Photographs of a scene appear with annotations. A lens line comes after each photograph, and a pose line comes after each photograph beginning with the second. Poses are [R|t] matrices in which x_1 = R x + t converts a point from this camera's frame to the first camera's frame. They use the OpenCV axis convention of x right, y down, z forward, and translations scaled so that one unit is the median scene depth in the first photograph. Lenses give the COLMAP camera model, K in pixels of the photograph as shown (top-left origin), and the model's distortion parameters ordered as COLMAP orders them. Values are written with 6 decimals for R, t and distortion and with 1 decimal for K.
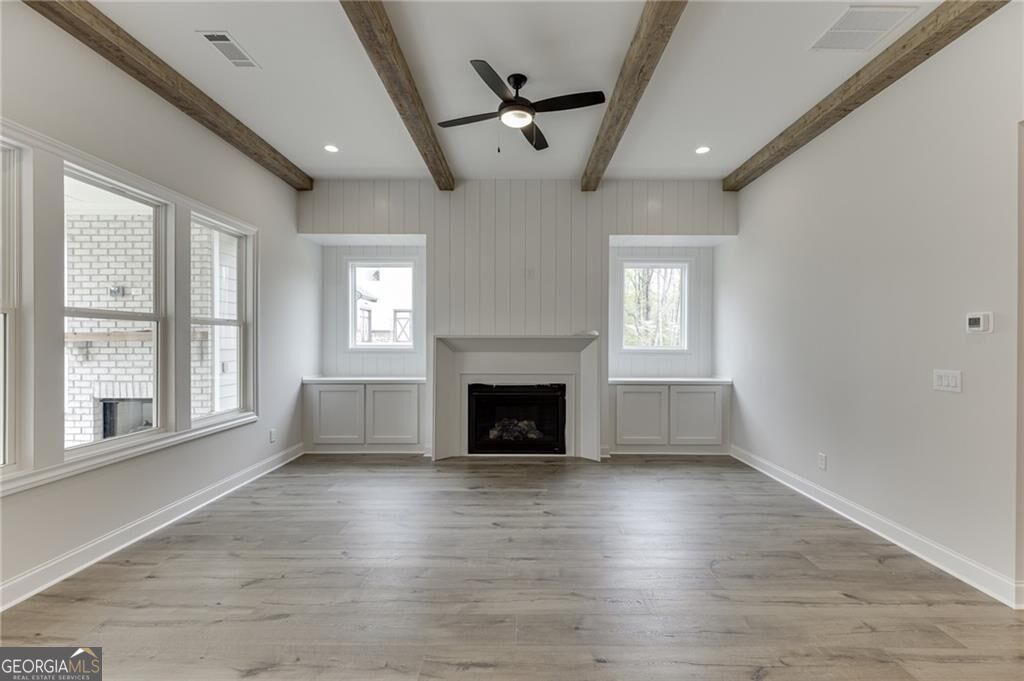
lens RADIAL K [[472.6, 0, 521.5], [0, 472.6, 343.6], [0, 0, 1]] dist [0.010952, -0.002725]
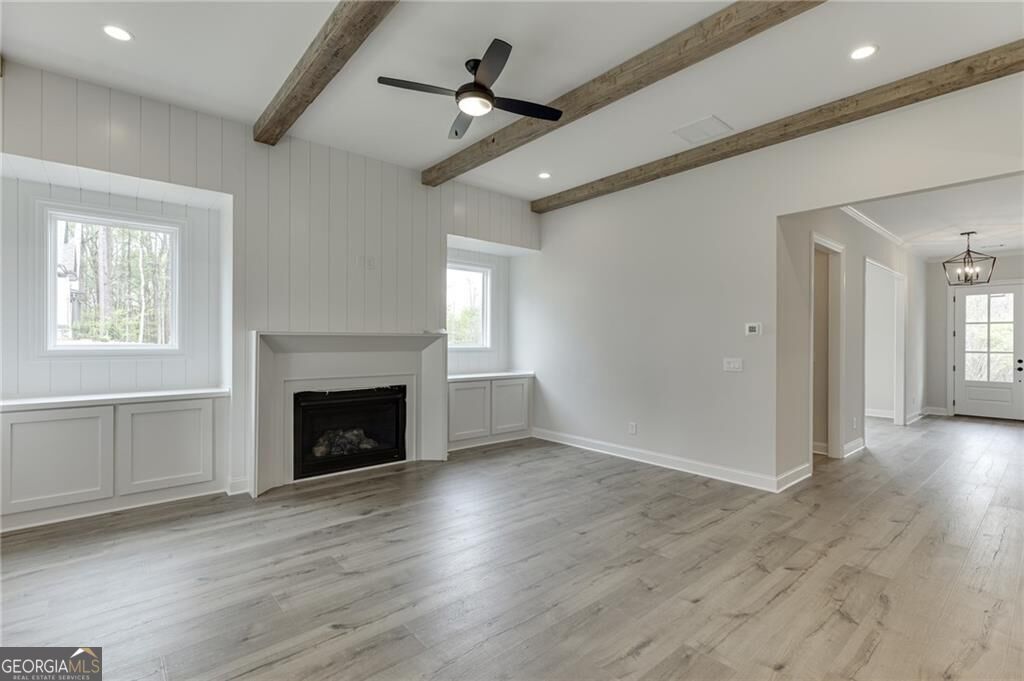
lens RADIAL K [[472.6, 0, 531.3], [0, 472.6, 341.9], [0, 0, 1]] dist [0.010952, -0.002725]
pose [[0.741596, -0.000838, 0.670846, -0.354824], [0.000288, 1.000000, 0.000931, -0.001115], [-0.670846, -0.000497, 0.741596, 0.137246]]
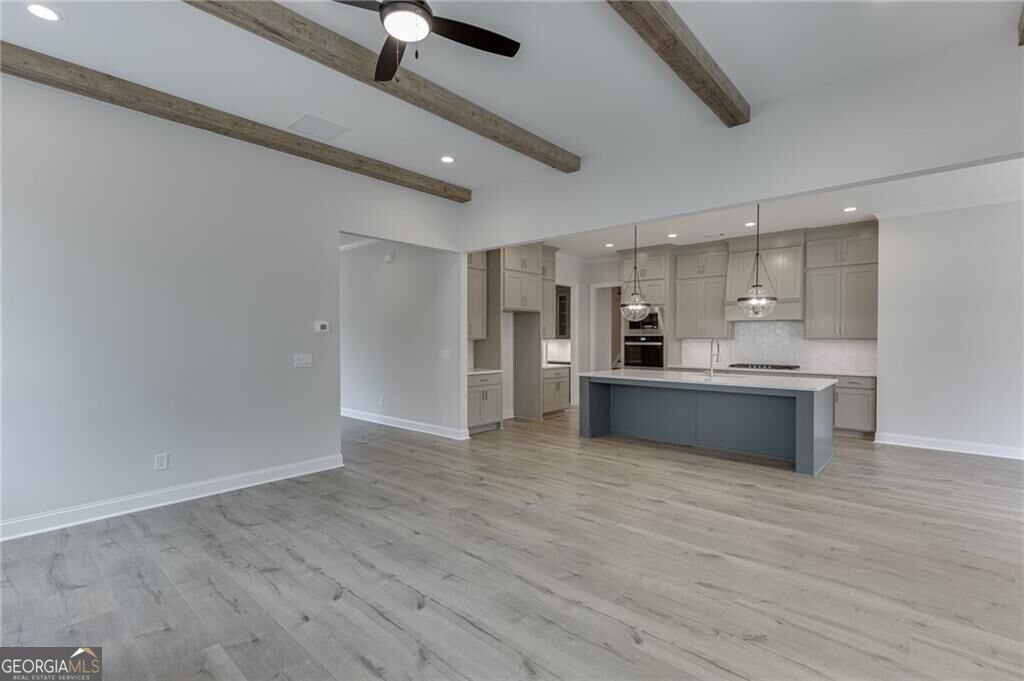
lens RADIAL K [[472.6, 0, 511.9], [0, 472.6, 341.0], [0, 0, 1]] dist [0.010952, -0.002725]
pose [[-0.750182, -0.002905, 0.661225, -0.381513], [0.003184, 0.999963, 0.008005, -0.000922], [-0.661224, 0.008111, -0.750145, 0.902467]]
